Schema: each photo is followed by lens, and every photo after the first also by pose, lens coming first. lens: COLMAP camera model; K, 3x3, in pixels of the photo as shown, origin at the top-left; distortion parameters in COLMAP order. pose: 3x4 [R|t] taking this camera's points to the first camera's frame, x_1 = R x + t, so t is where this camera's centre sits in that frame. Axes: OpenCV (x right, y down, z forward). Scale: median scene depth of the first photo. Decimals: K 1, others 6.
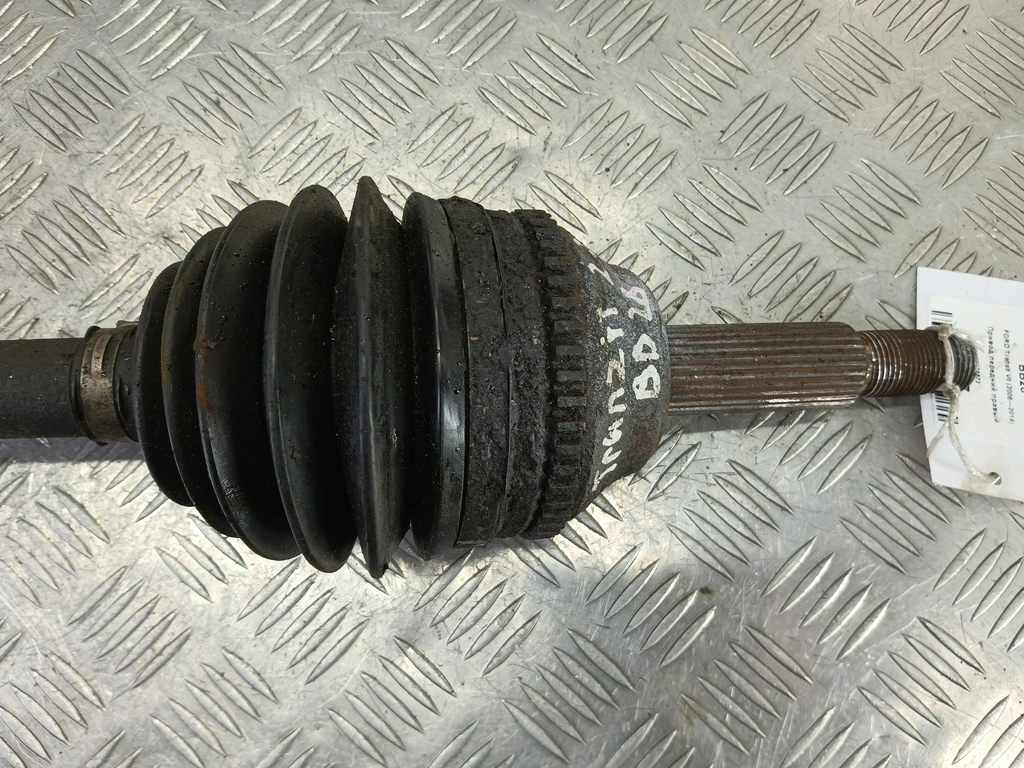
lens RADIAL K [[800.0, 0, 512.0], [0, 800.0, 384.0], [0, 0, 1]] dist [0.011672, -0.006156]
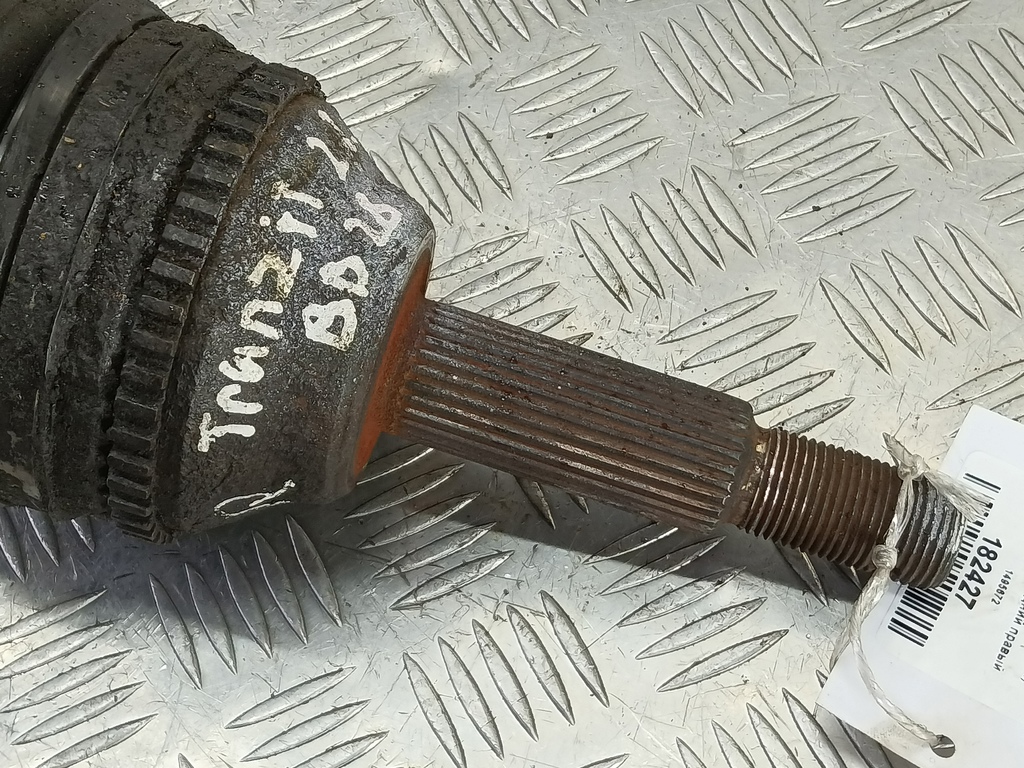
lens RADIAL K [[1500.8, 0, 512.0], [0, 1500.8, 384.0], [0, 0, 1]] dist [0.108439, 0.031491]
pose [[0.928421, 0.289917, -0.232343, 0.610145], [-0.338619, 0.917628, -0.208076, 0.254831], [0.152879, 0.271857, 0.950117, -0.152168]]
